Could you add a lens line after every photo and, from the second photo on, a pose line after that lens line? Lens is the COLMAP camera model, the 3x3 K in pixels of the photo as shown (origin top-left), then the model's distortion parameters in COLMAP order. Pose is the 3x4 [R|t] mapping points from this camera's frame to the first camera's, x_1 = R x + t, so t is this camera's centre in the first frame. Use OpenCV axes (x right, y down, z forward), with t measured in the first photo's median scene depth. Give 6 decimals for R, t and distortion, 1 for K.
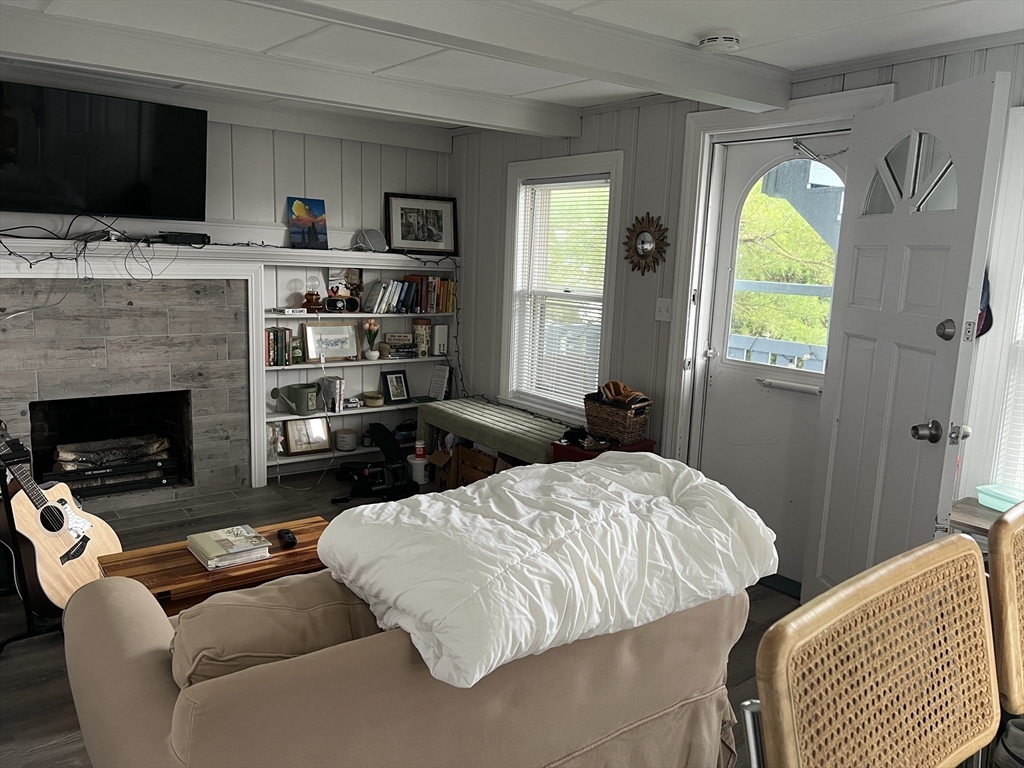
lens RADIAL K [[763.0, 0, 516.9], [0, 763.0, 387.4], [0, 0, 1]] dist [0.071577, -0.093405]
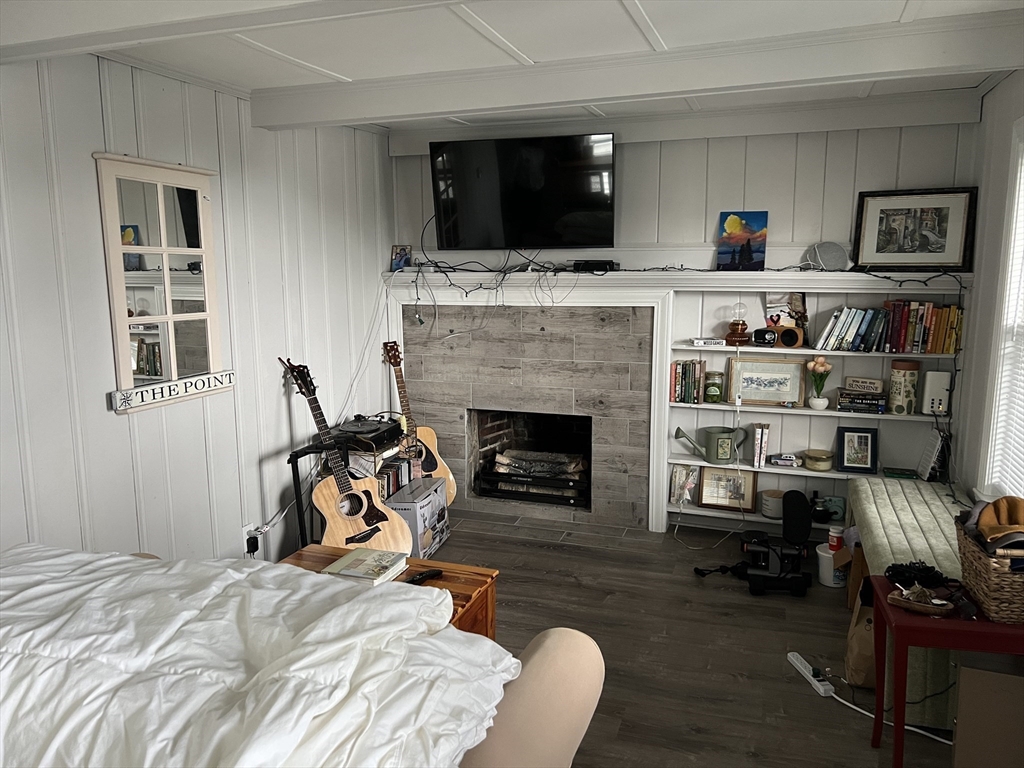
lens RADIAL K [[763.0, 0, 516.9], [0, 763.0, 387.4], [0, 0, 1]] dist [0.071577, -0.093405]
pose [[0.536848, 0.093645, -0.838466, 0.326441], [-0.121599, 0.992033, 0.032940, -0.051076], [0.834870, 0.084273, 0.543958, 0.348005]]
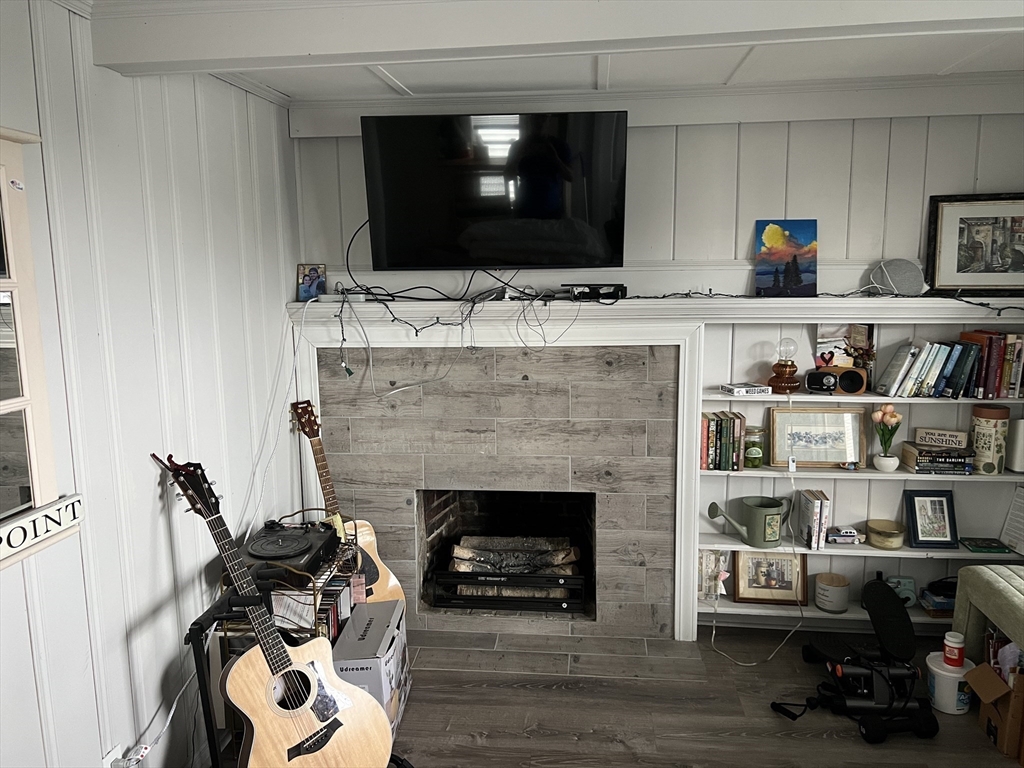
lens RADIAL K [[763.0, 0, 516.9], [0, 763.0, 387.4], [0, 0, 1]] dist [0.071577, -0.093405]
pose [[0.713473, 0.056113, -0.698432, 0.029296], [-0.082600, 0.996573, -0.004313, -0.082359], [0.695797, 0.060767, 0.715663, 0.382937]]
